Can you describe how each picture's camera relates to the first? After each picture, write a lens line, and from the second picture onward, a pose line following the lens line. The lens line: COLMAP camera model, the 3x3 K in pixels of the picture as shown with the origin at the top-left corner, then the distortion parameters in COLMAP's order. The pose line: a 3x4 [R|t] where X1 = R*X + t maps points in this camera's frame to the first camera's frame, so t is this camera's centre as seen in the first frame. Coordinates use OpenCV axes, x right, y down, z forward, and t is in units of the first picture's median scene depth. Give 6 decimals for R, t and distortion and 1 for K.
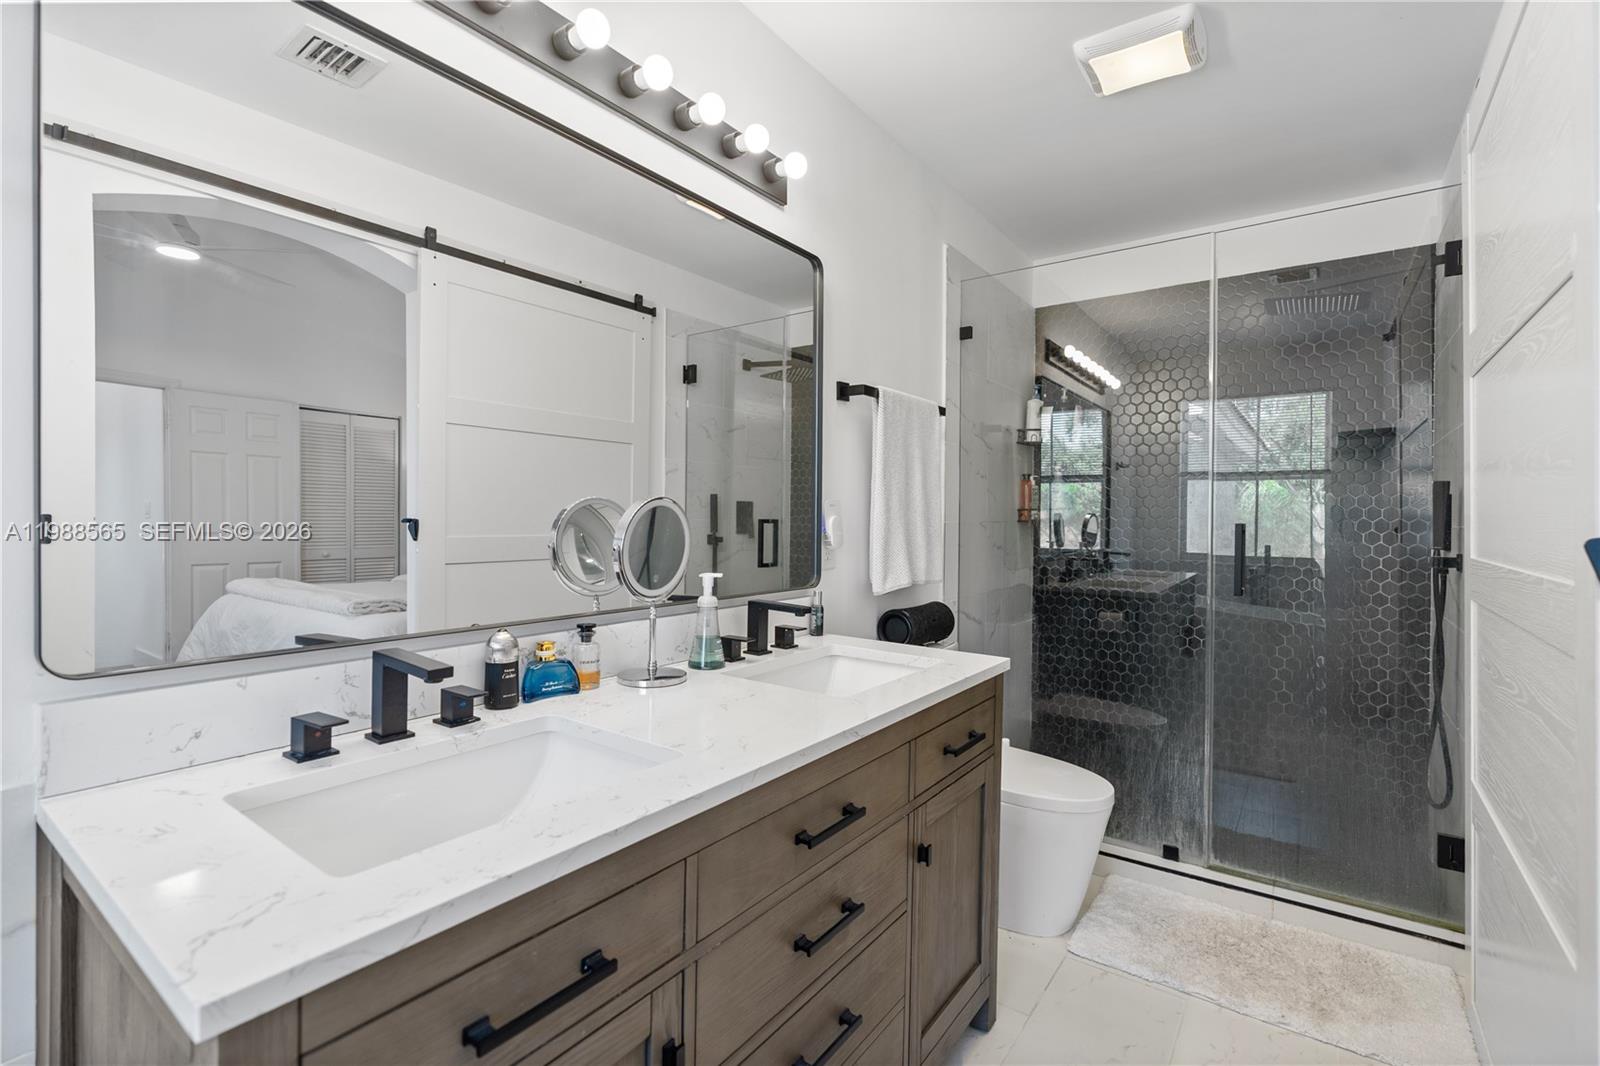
lens RADIAL K [[727.8, 0, 799.0], [0, 727.8, 524.7], [0, 0, 1]] dist [-0.002712, 0.003402]
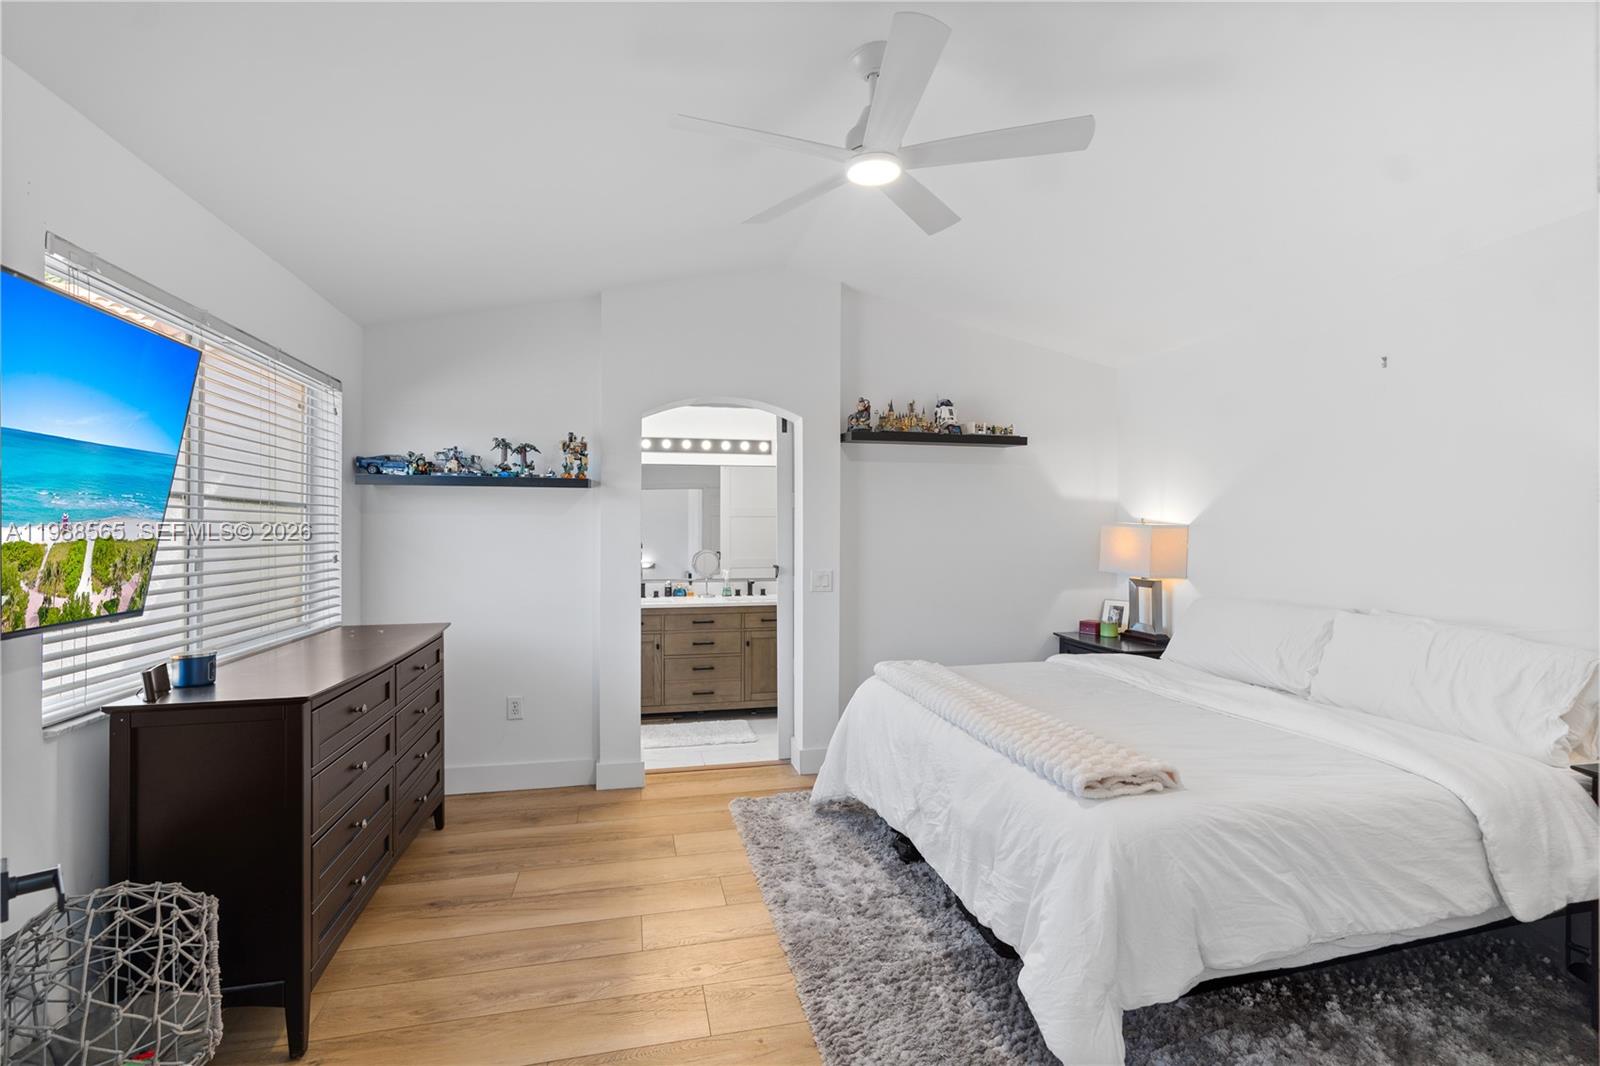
lens RADIAL K [[727.8, 0, 788.3], [0, 727.8, 534.0], [0, 0, 1]] dist [-0.002712, 0.003402]
pose [[0.761032, -0.002874, -0.648708, 2.706296], [-0.005056, 0.999934, -0.010361, -0.087948], [0.648695, 0.011165, 0.760967, -1.727004]]
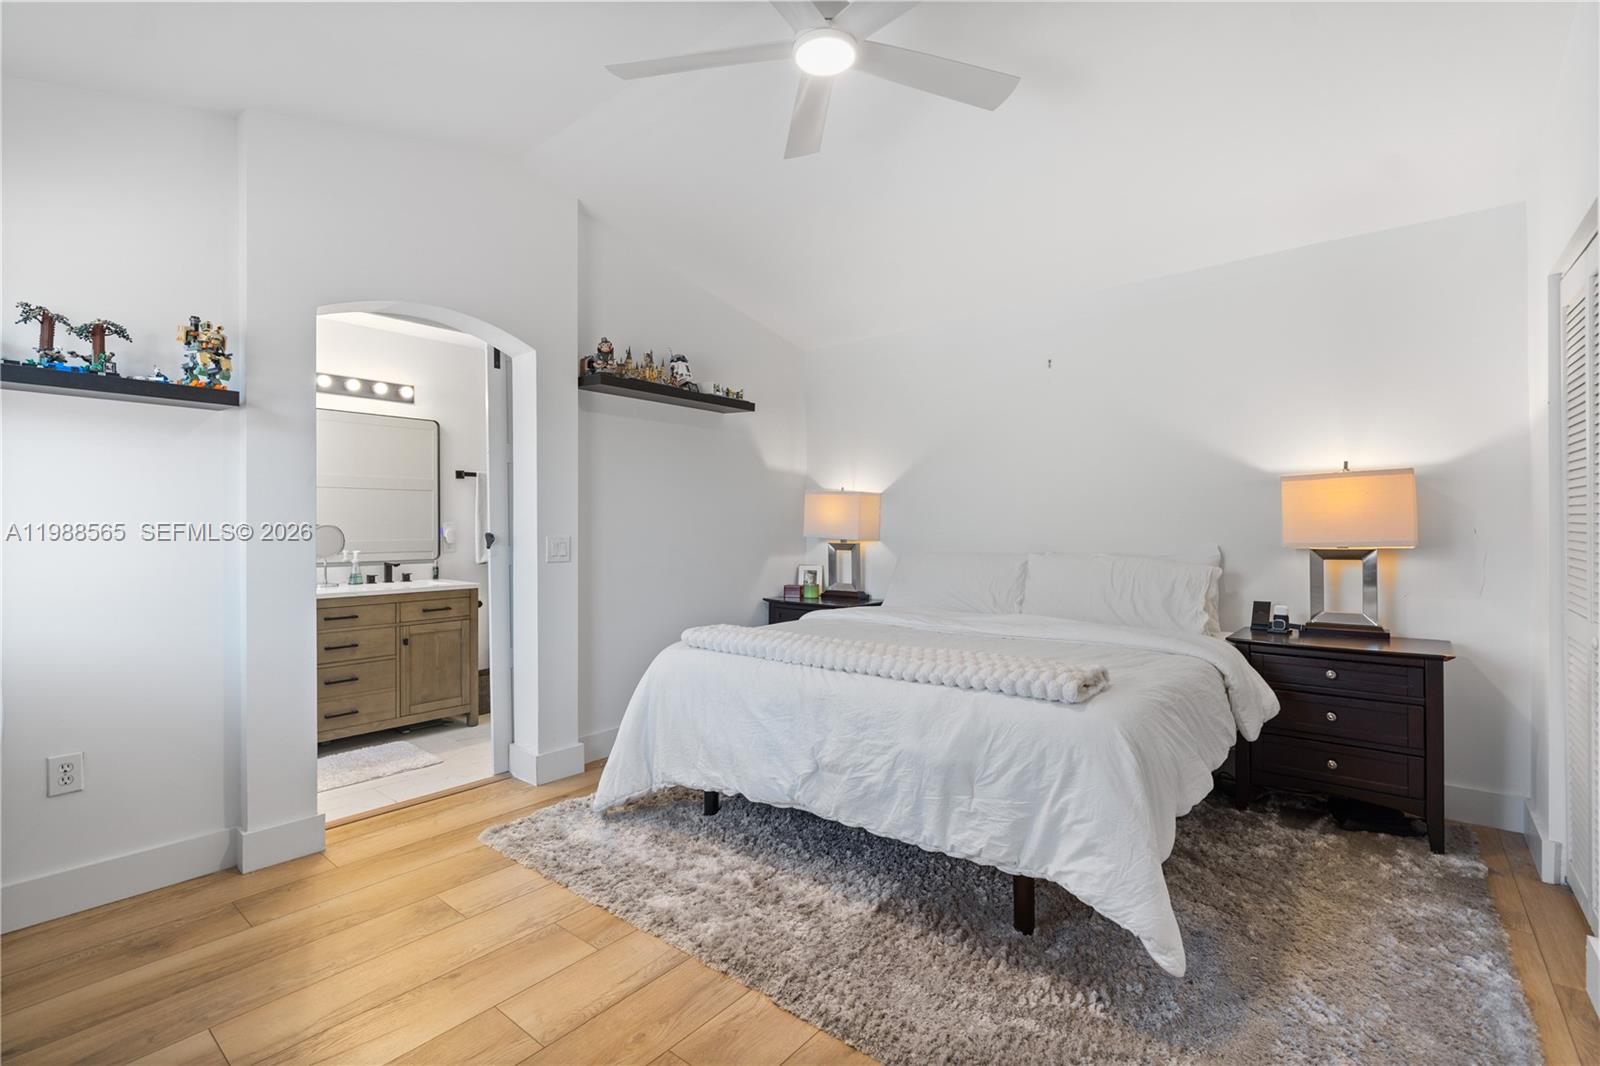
lens RADIAL K [[727.8, 0, 797.4], [0, 727.8, 526.9], [0, 0, 1]] dist [-0.002712, 0.003402]
pose [[0.998294, -0.009789, -0.057555, 1.861162], [0.008793, 0.999807, -0.017542, 0.044214], [0.057716, 0.017006, 0.998188, -1.811166]]
